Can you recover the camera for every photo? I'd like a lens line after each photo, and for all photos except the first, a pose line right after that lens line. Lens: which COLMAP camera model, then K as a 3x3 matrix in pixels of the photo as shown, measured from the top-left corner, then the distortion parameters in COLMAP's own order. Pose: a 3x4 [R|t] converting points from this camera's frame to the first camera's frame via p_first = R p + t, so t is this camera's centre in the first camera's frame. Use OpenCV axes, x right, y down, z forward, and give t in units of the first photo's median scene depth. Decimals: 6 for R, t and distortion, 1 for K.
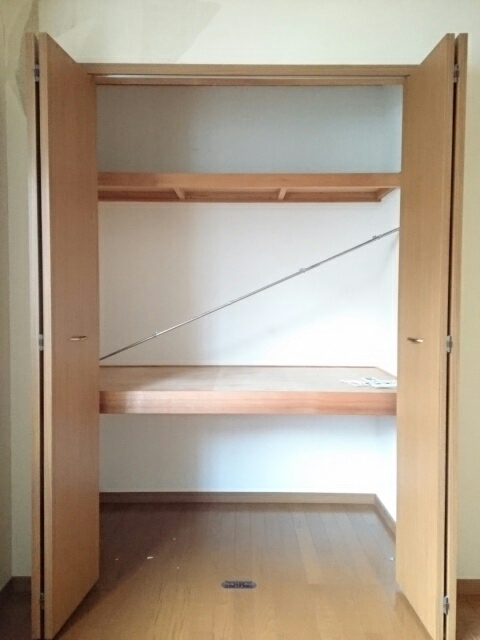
lens RADIAL K [[508.4, 0, 240.0], [0, 508.4, 320.0], [0, 0, 1]] dist [0.004231, 0.003025]
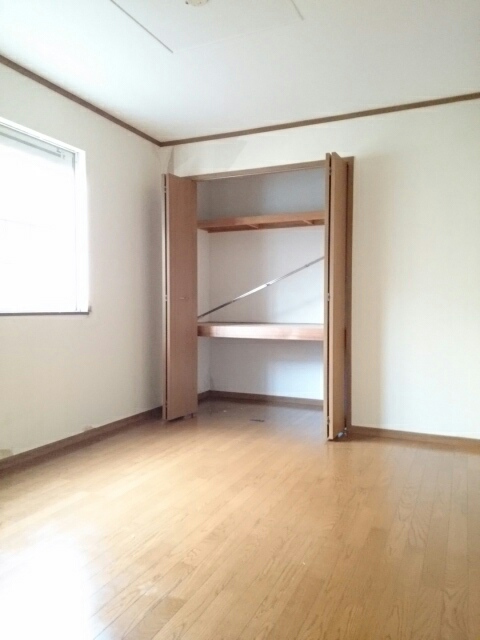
lens RADIAL K [[508.4, 0, 240.0], [0, 508.4, 320.0], [0, 0, 1]] dist [0.004231, 0.003025]
pose [[0.913147, 0.009259, -0.407525, 0.653797], [-0.013145, 0.999891, -0.006736, 0.113387], [0.407419, 0.011508, 0.913169, -0.762222]]
